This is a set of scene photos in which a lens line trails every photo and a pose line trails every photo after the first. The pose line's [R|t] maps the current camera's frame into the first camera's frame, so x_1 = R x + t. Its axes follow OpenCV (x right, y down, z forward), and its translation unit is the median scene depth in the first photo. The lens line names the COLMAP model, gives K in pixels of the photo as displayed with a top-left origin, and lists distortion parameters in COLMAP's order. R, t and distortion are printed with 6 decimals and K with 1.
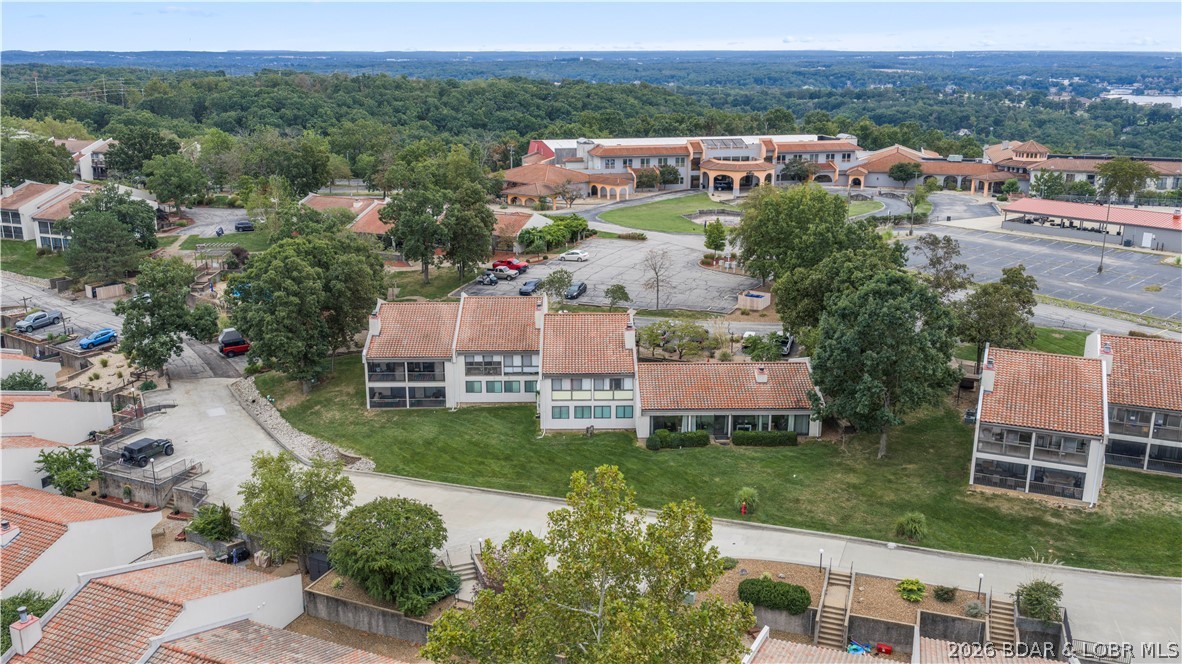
lens RADIAL K [[978.2, 0, 591.0], [0, 978.2, 332.0], [0, 0, 1]] dist [0.009795, 0.000618]
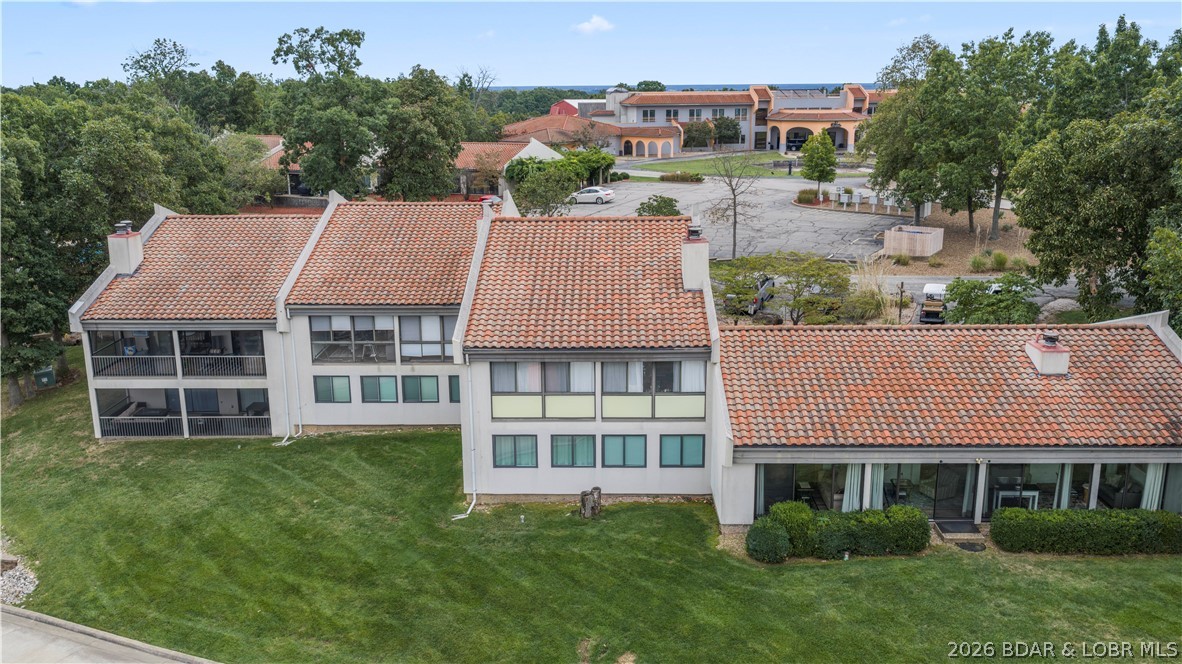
lens RADIAL K [[978.2, 0, 591.0], [0, 978.2, 332.0], [0, 0, 1]] dist [0.009795, 0.000618]
pose [[0.999181, 0.001893, -0.040413, 0.013518], [-0.003017, 0.999610, -0.027773, 0.044668], [0.040345, 0.027872, 0.998797, 0.599203]]
